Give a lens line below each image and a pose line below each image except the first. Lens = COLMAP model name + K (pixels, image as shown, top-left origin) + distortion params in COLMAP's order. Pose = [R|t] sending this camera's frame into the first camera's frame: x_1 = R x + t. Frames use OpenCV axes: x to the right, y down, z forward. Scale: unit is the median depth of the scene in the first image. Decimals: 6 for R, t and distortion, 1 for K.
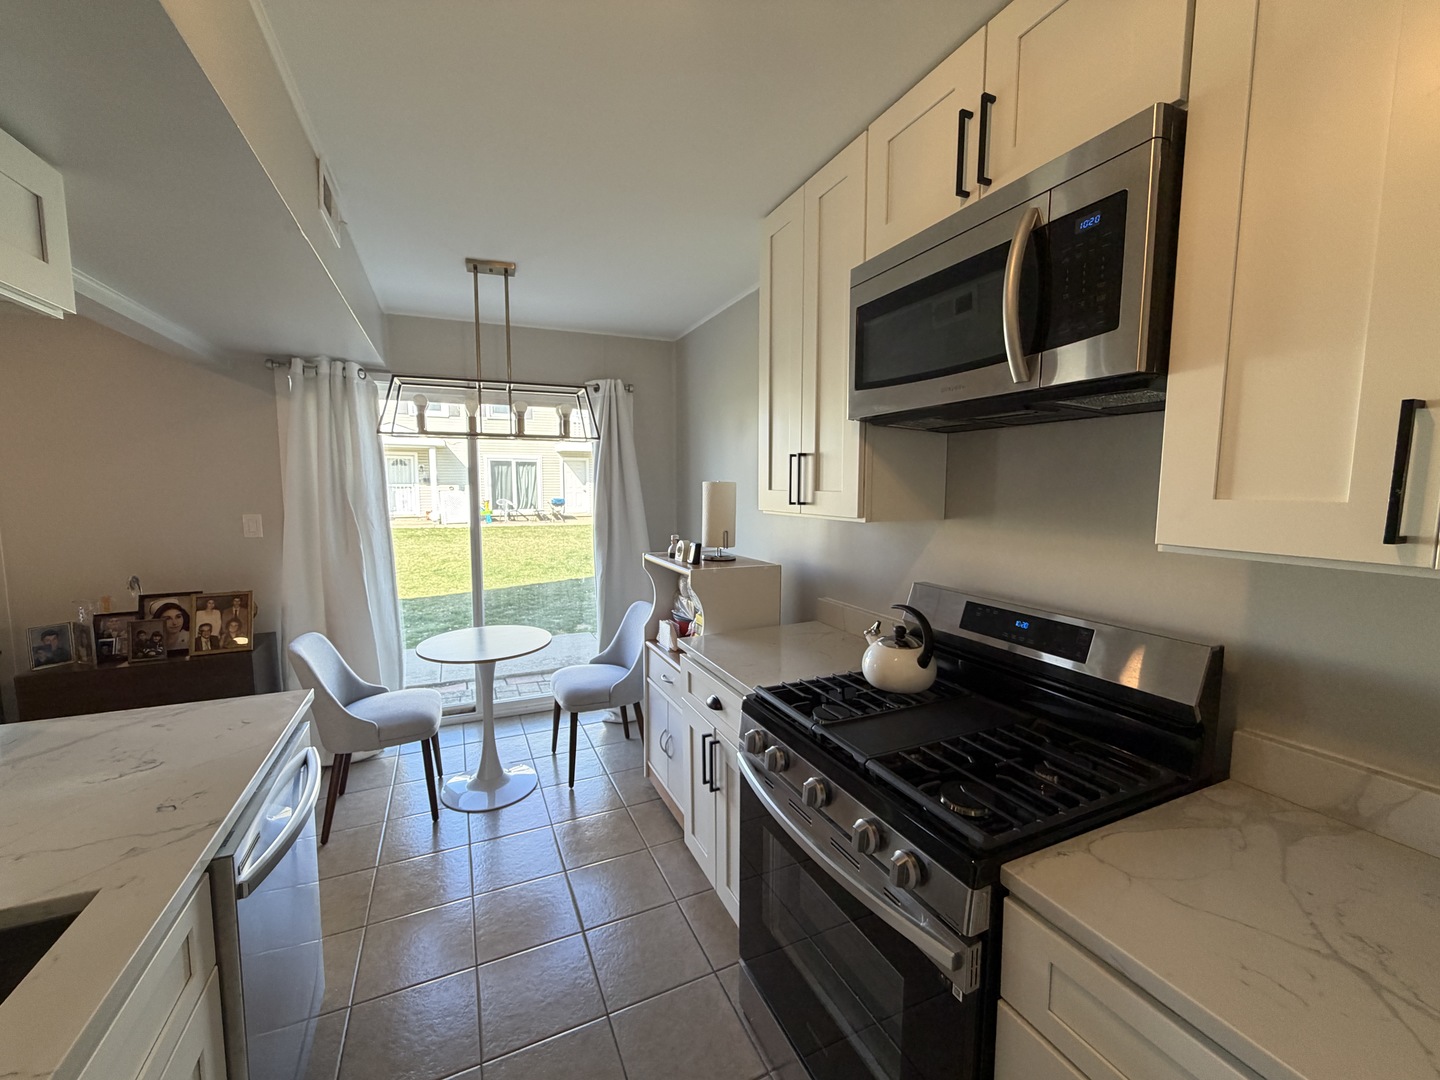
lens RADIAL K [[575.7, 0, 716.6], [0, 575.7, 541.0], [0, 0, 1]] dist [0.001128, -0.000037]
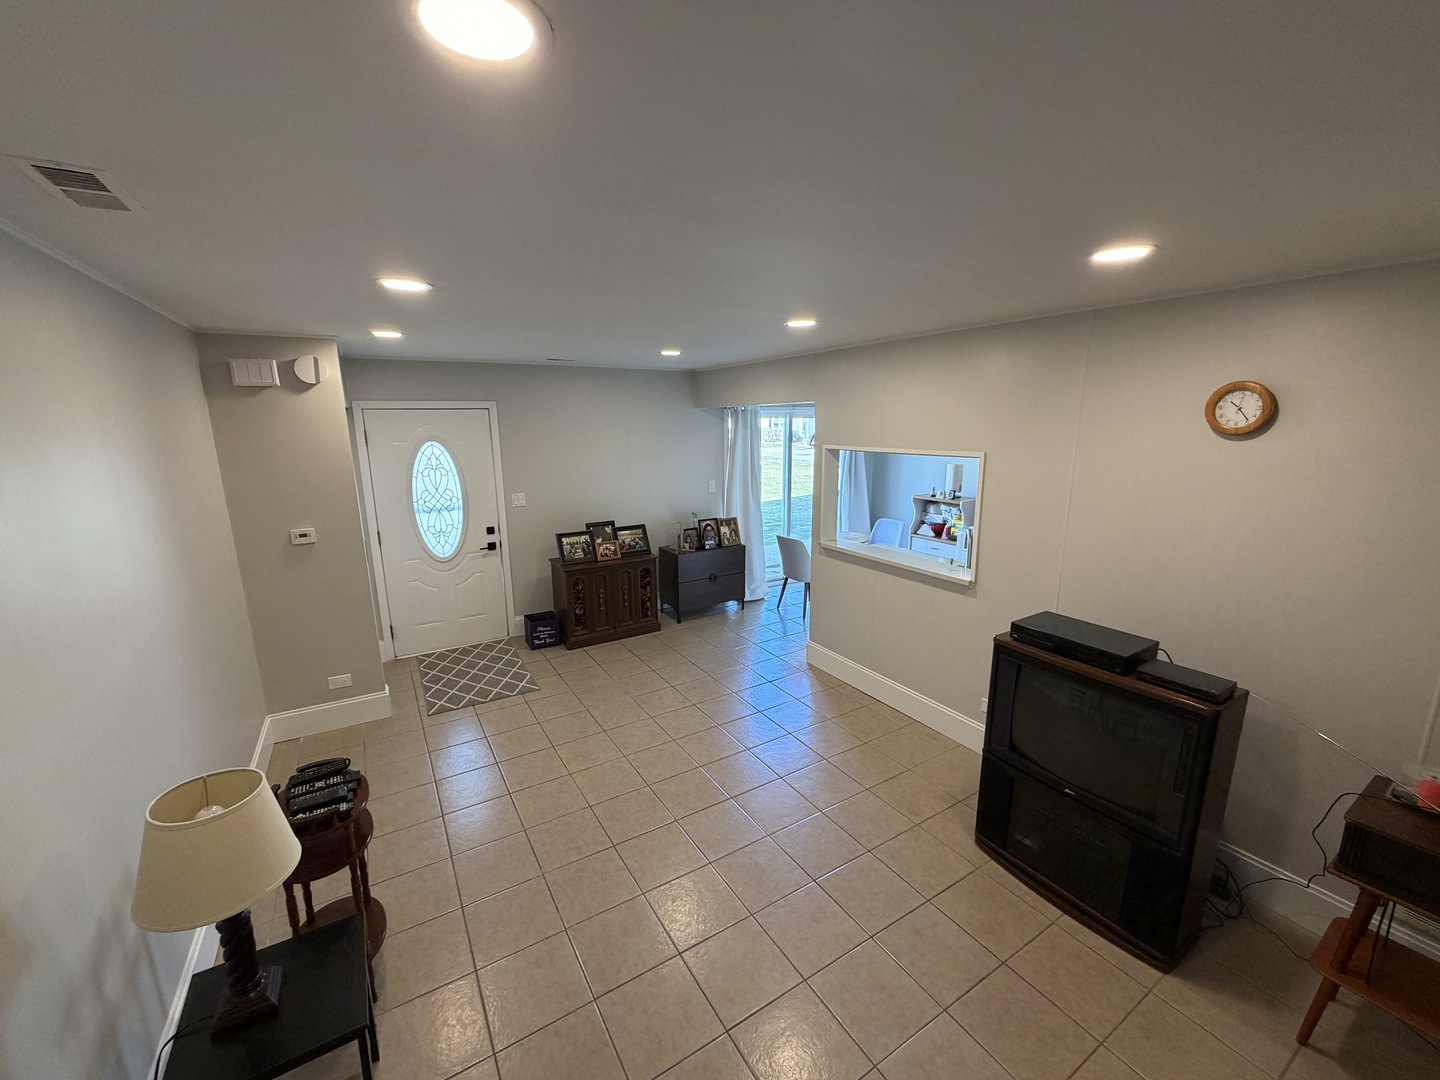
lens RADIAL K [[575.7, 0, 716.6], [0, 575.7, 541.0], [0, 0, 1]] dist [0.001128, -0.000037]
pose [[0.992615, -0.033134, 0.116693, -1.179151], [0.020224, 0.993712, 0.110125, -0.065494], [-0.119608, -0.106952, 0.987044, -1.163311]]
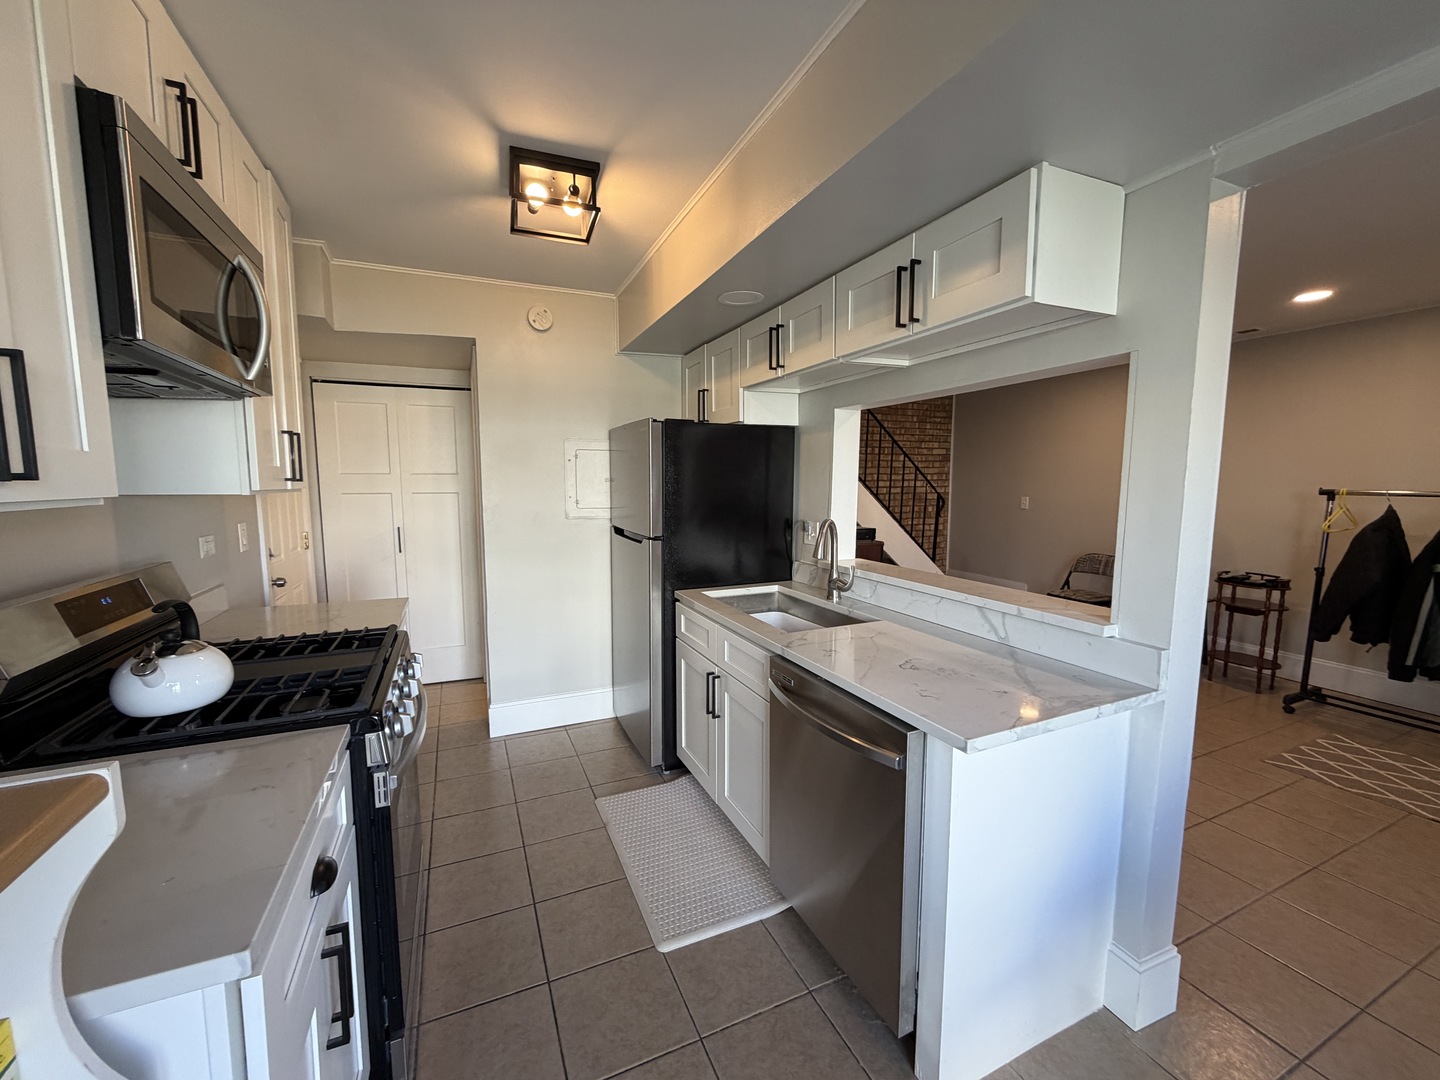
lens RADIAL K [[579.5, 0, 721.2], [0, 579.5, 542.6], [0, 0, 1]] dist [0.002297, 0.000048]
pose [[-0.999991, 0.000737, -0.004136, -0.243113], [-0.000118, 0.979160, 0.203089, -0.072426], [0.004200, 0.203087, -0.979152, 0.999835]]
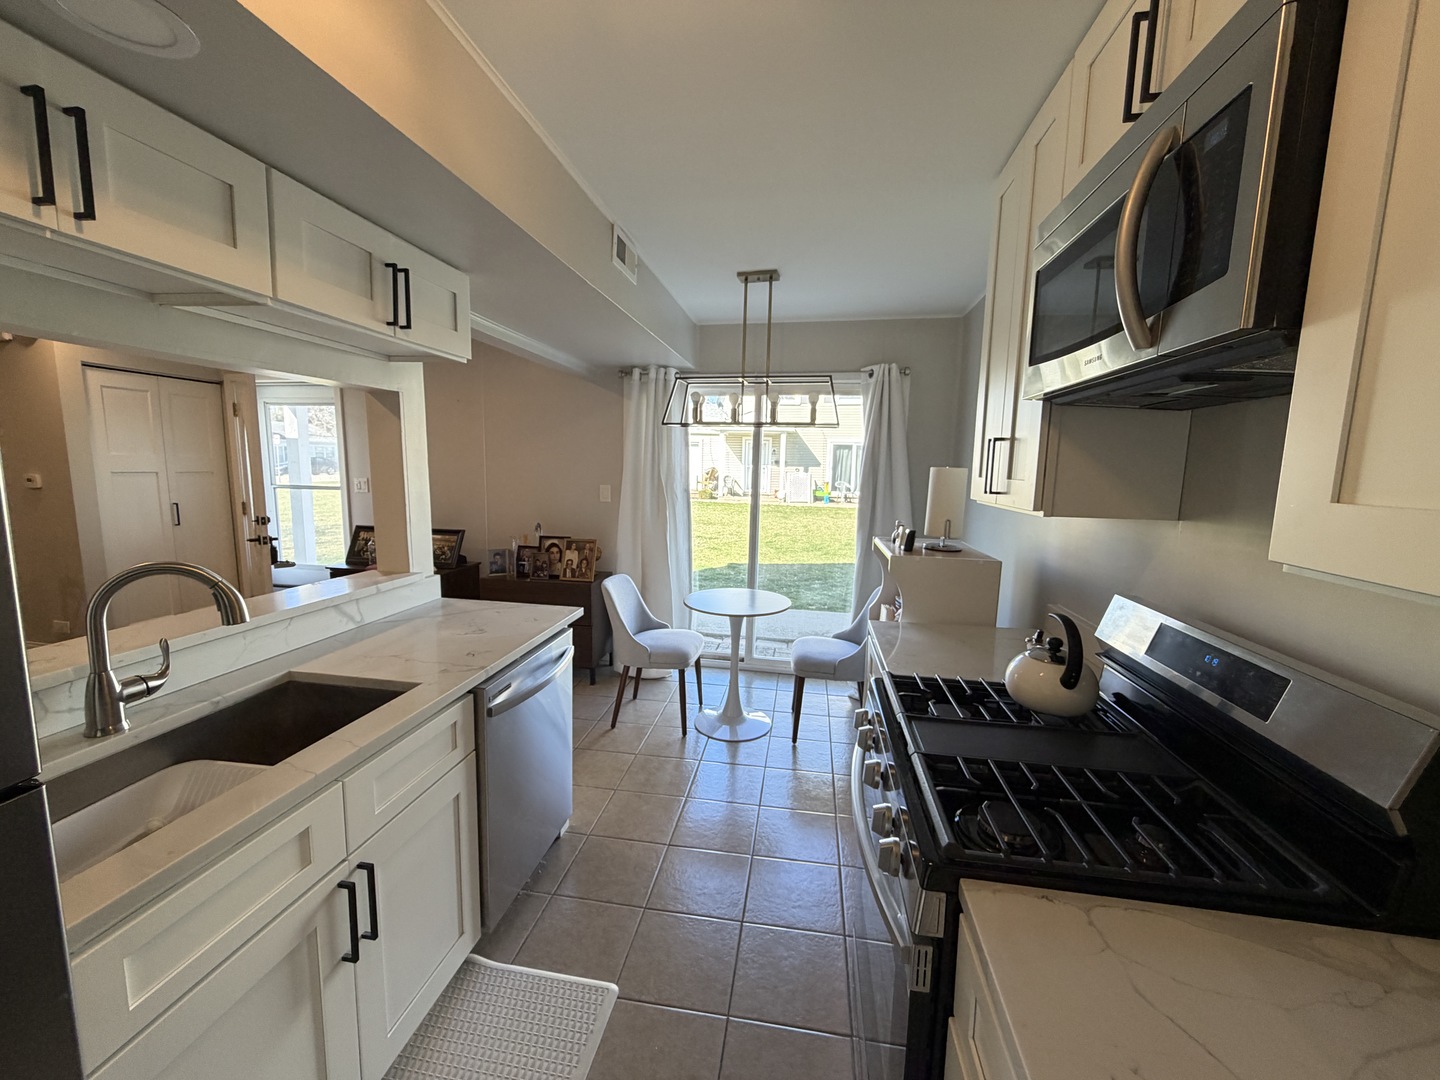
lens RADIAL K [[575.7, 0, 716.6], [0, 575.7, 541.0], [0, 0, 1]] dist [0.001128, -0.000037]
pose [[0.831585, 0.089320, -0.548168, 0.207401], [-0.074057, 0.996003, 0.049945, -0.001630], [0.550438, -0.000938, 0.834876, -0.002329]]
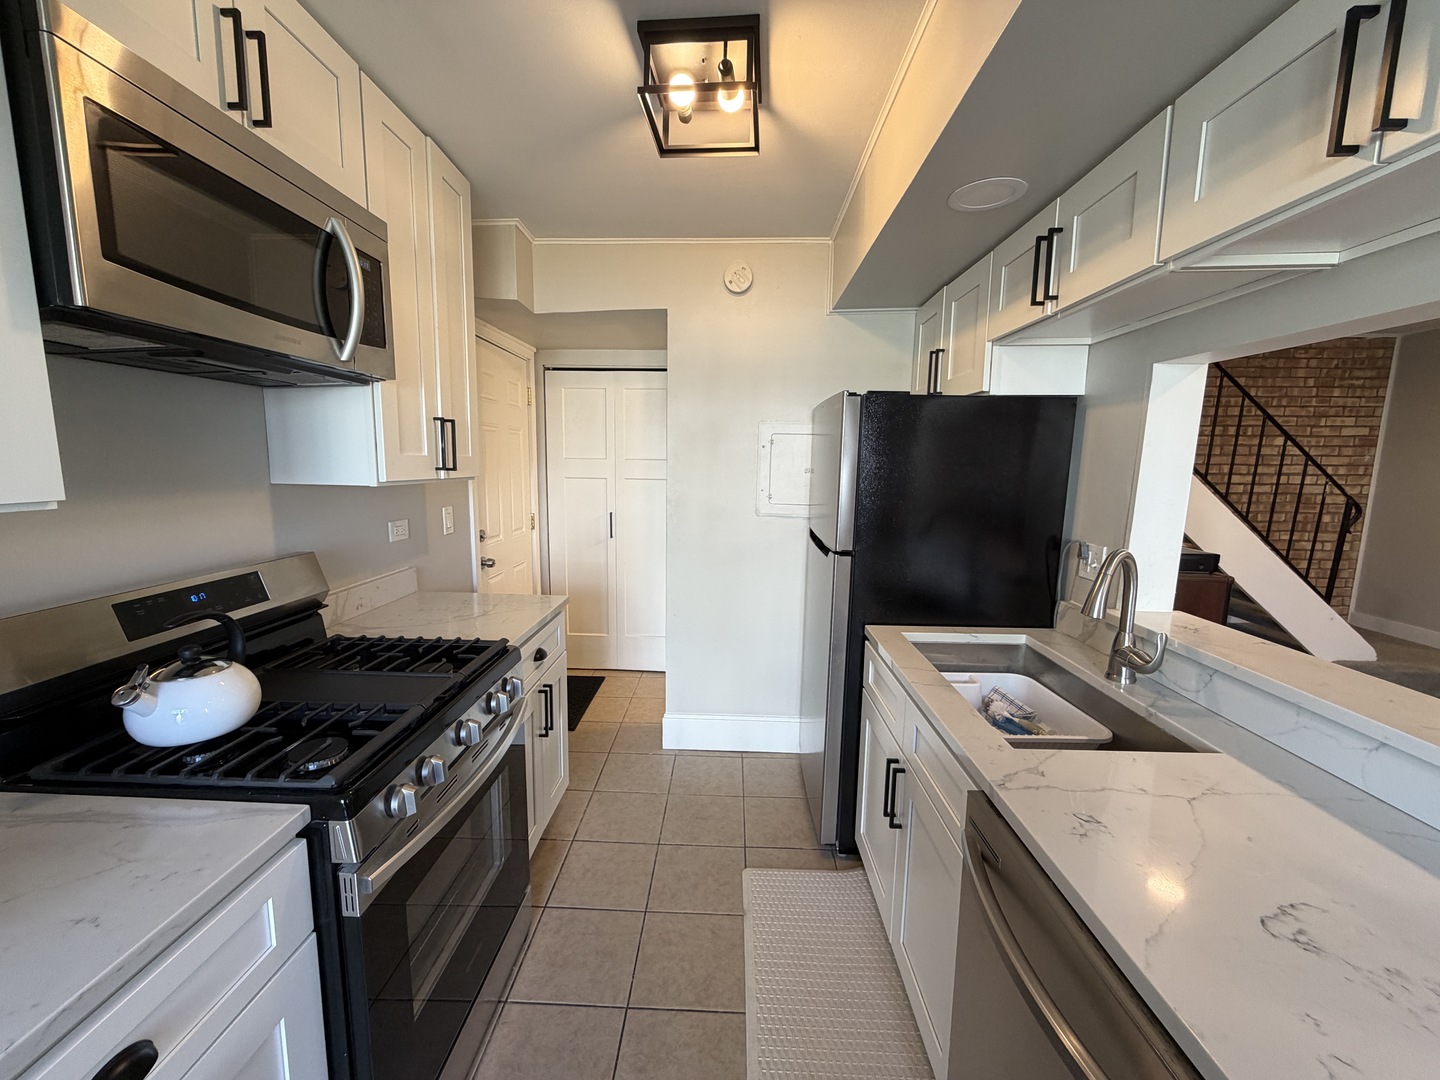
lens RADIAL K [[575.7, 0, 716.6], [0, 575.7, 541.0], [0, 0, 1]] dist [0.001128, -0.000037]
pose [[-0.898160, -0.074508, 0.433309, -0.306570], [0.027923, 0.973881, 0.225337, -0.063845], [-0.438781, 0.214488, -0.872620, 0.742457]]
